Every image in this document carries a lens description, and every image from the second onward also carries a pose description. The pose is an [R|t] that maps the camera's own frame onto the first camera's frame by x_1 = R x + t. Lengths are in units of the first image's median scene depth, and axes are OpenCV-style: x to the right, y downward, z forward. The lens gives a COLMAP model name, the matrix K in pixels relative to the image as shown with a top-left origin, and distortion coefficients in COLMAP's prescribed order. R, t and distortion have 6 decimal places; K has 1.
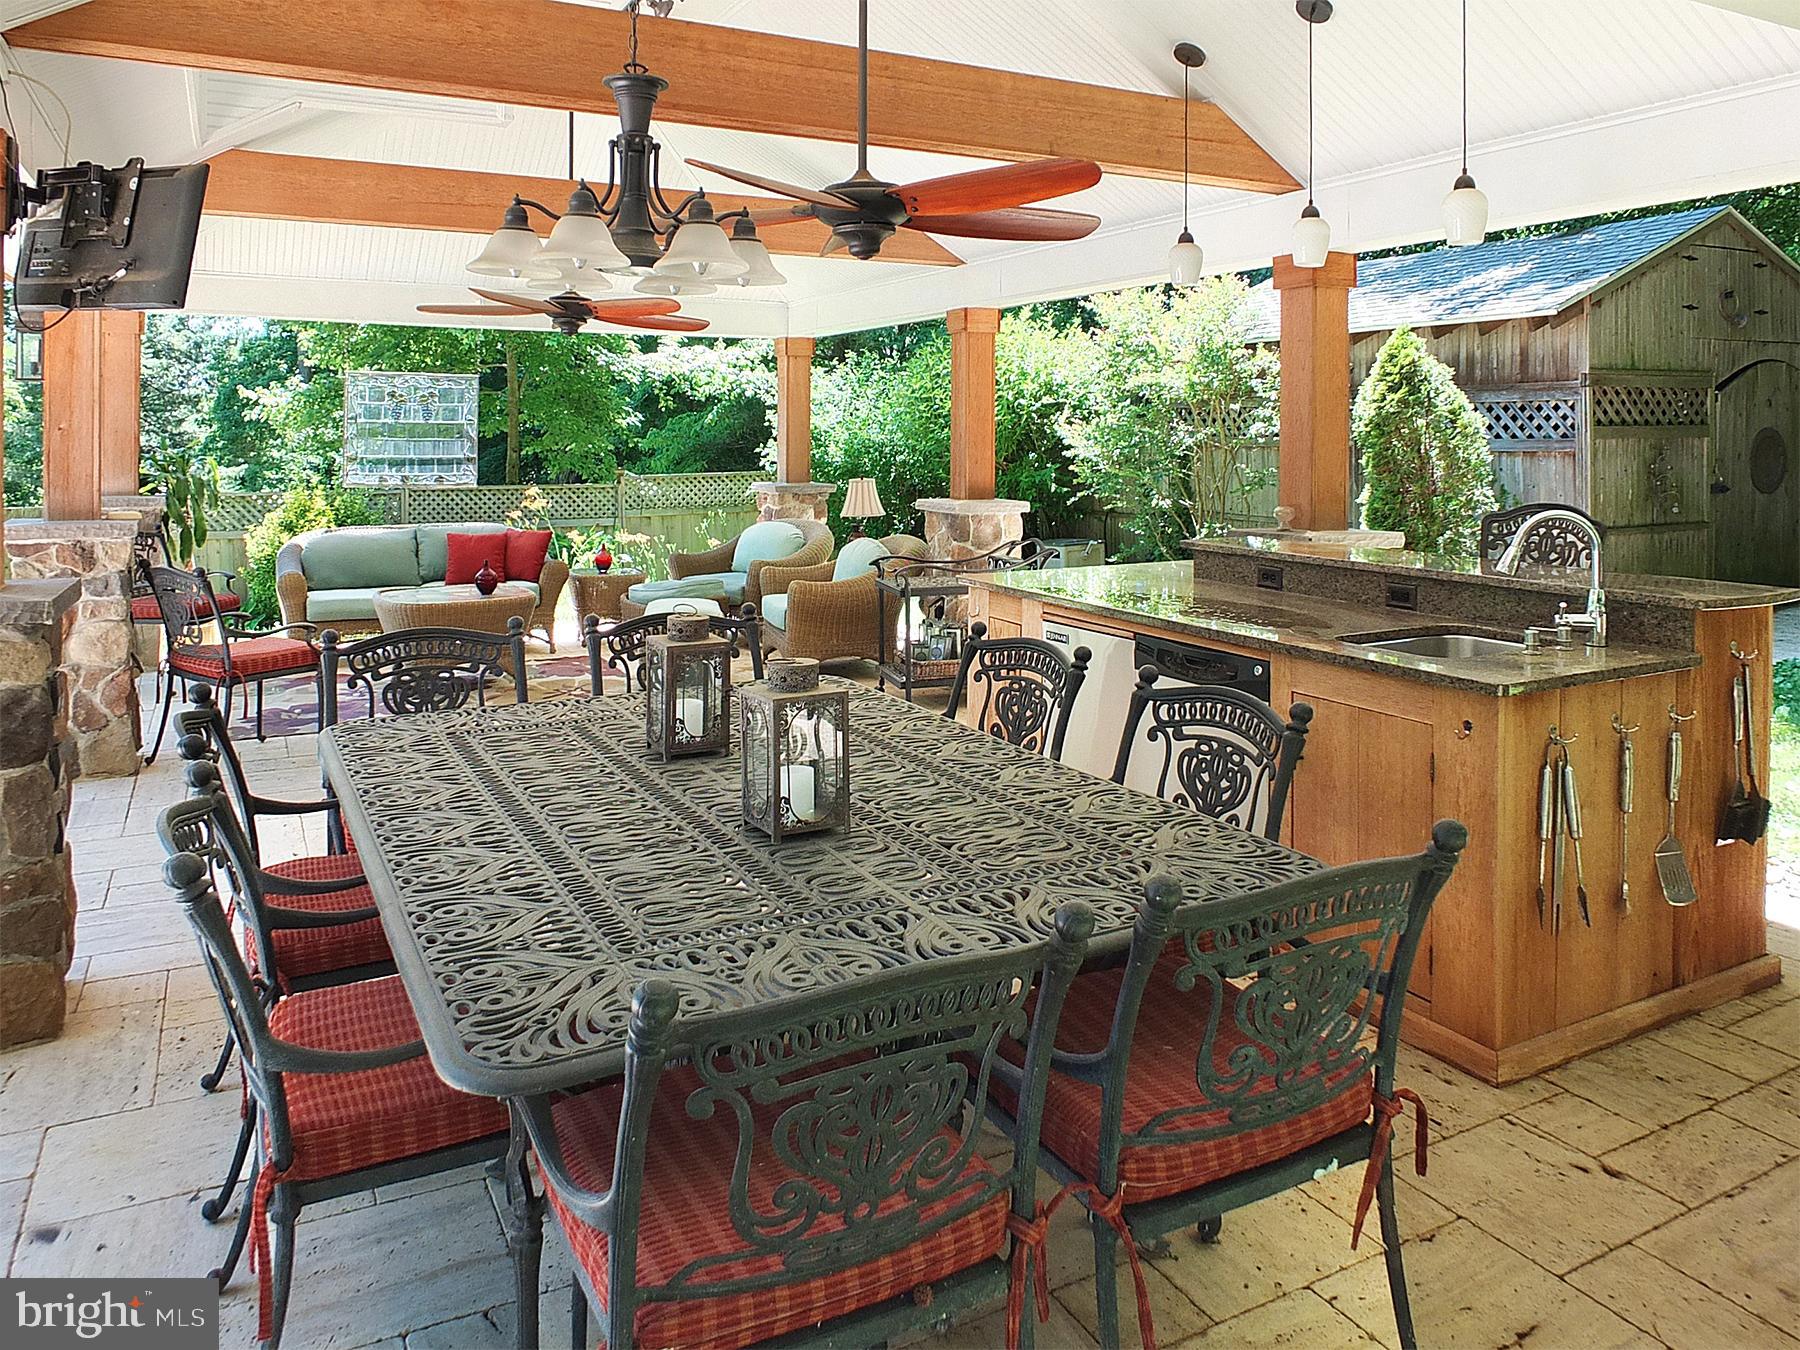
lens RADIAL K [[1307.6, 0, 897.7], [0, 1307.6, 449.2], [0, 0, 1]] dist [-0.022112, 0.006170]
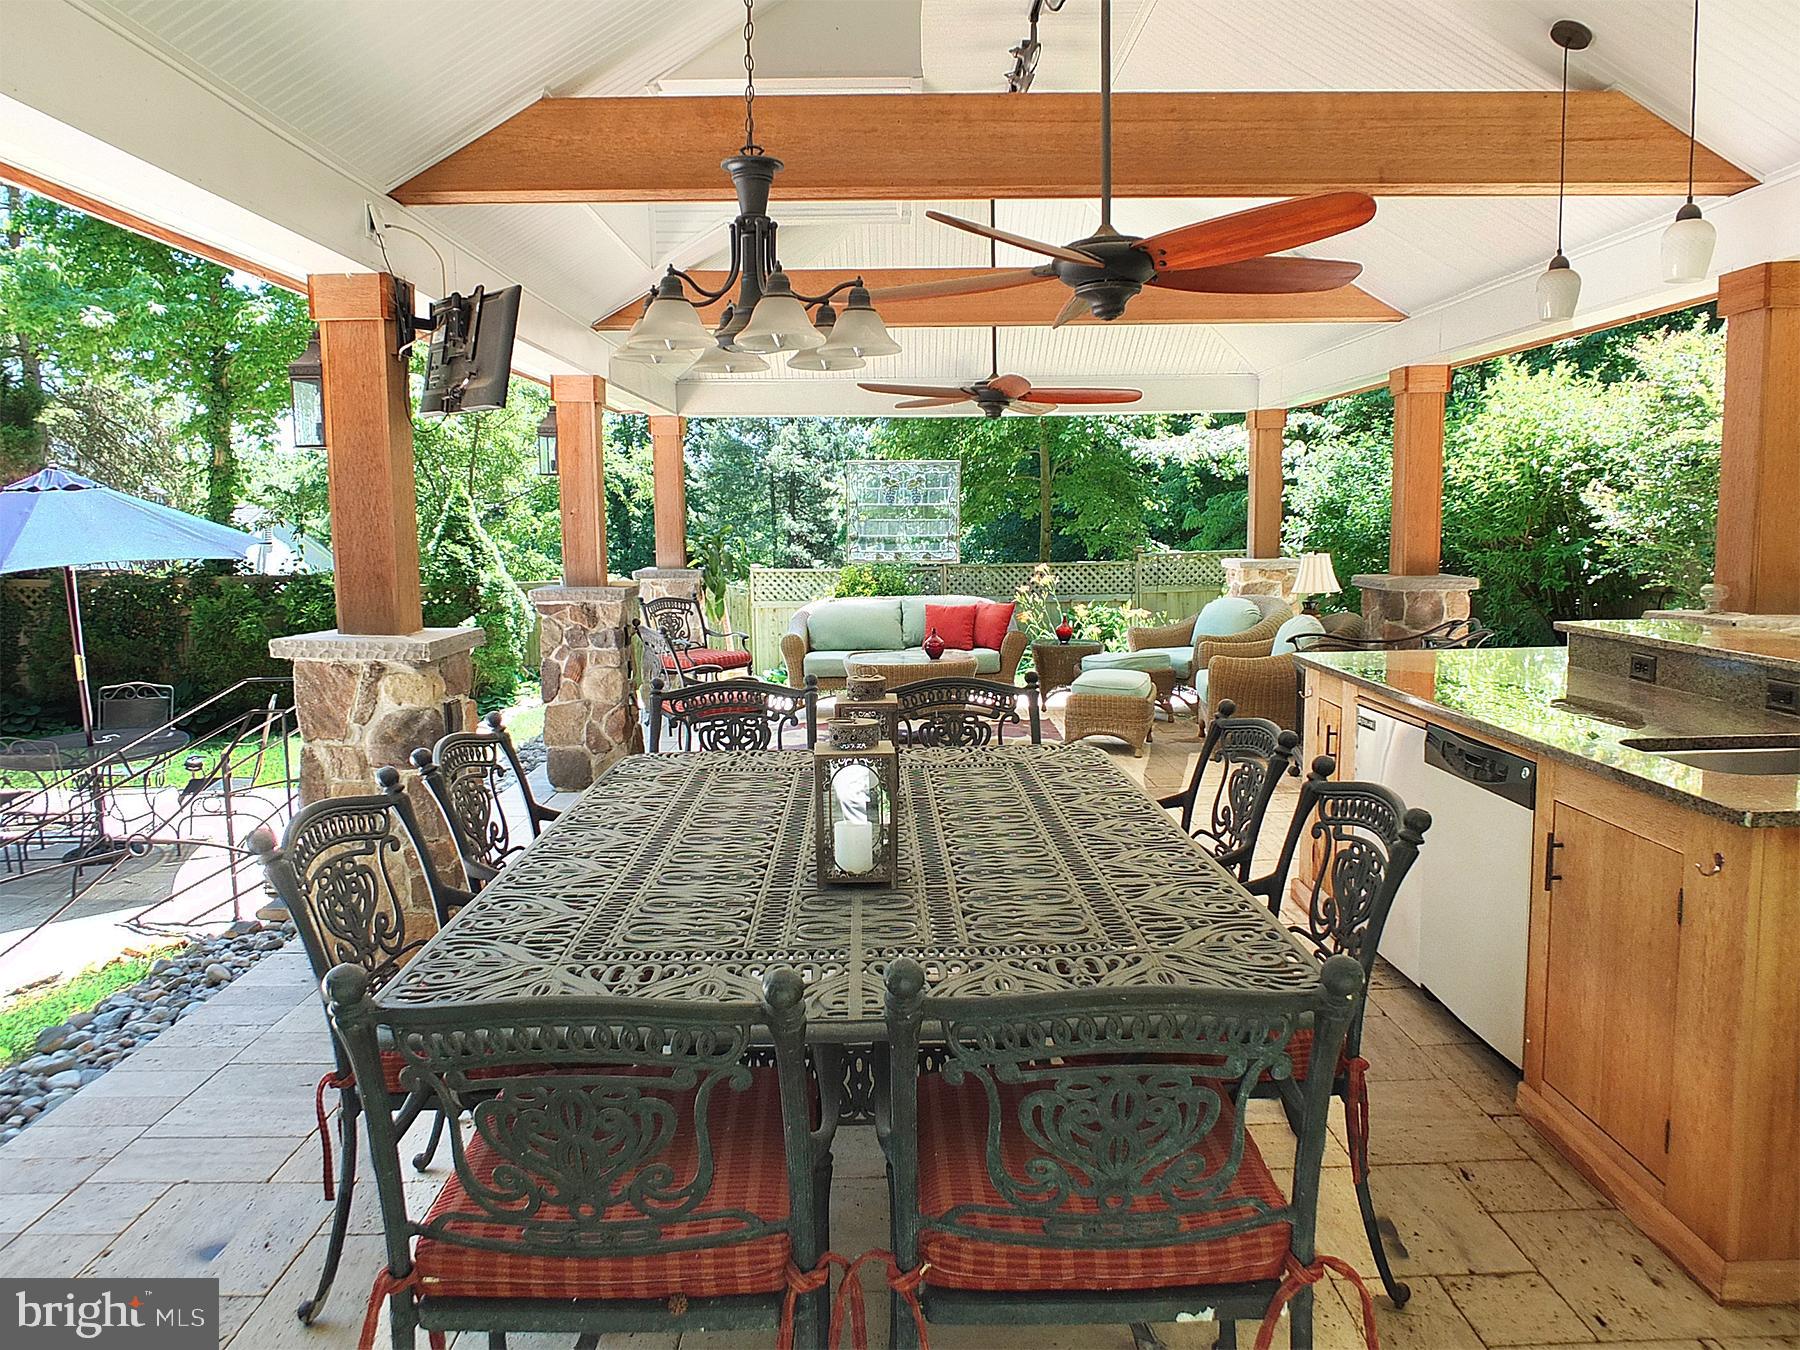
lens RADIAL K [[1230.6, 0, 877.9], [0, 1230.6, 639.6], [0, 0, 1]] dist [0.036444, -0.063749]
pose [[0.892029, 0.029949, -0.450985, 0.187180], [0.010040, 0.996243, 0.086018, 0.007172], [0.451867, -0.081259, 0.888377, 0.073907]]
